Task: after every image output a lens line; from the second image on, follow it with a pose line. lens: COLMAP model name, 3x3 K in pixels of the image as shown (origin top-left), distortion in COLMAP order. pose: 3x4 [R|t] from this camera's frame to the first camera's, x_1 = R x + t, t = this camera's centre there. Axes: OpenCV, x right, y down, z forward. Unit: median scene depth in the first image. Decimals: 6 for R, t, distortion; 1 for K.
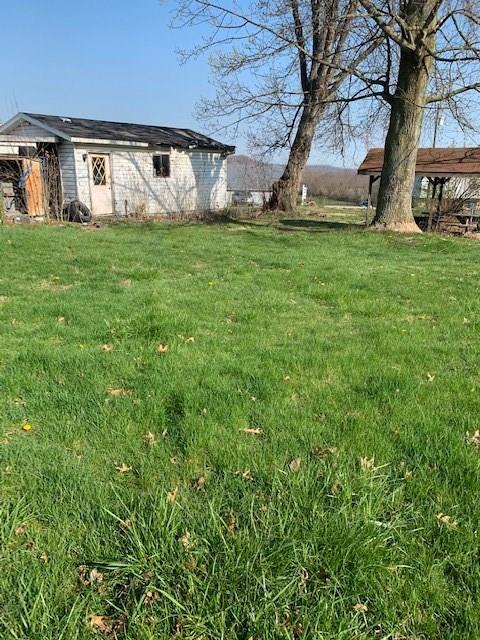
lens RADIAL K [[474.0, 0, 245.9], [0, 474.0, 329.1], [0, 0, 1]] dist [0.018417, -0.030461]
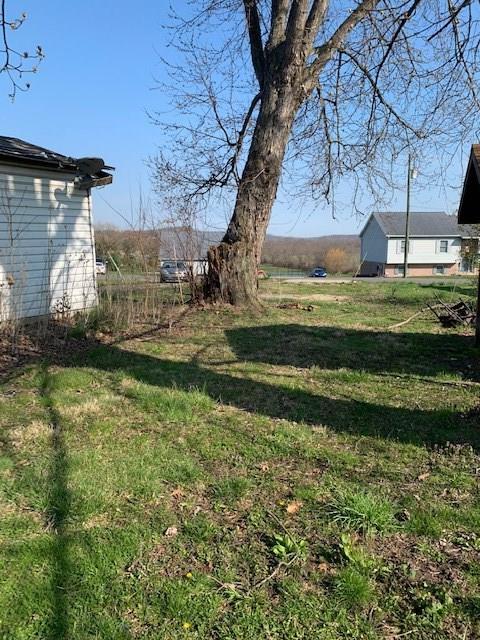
lens RADIAL K [[474.0, 0, 251.9], [0, 474.0, 322.2], [0, 0, 1]] dist [0.018417, -0.030461]
pose [[0.991332, -0.044524, 0.123609, 0.096296], [0.062561, 0.987288, -0.146114, -0.395516], [-0.115532, 0.152581, 0.981515, 1.309747]]
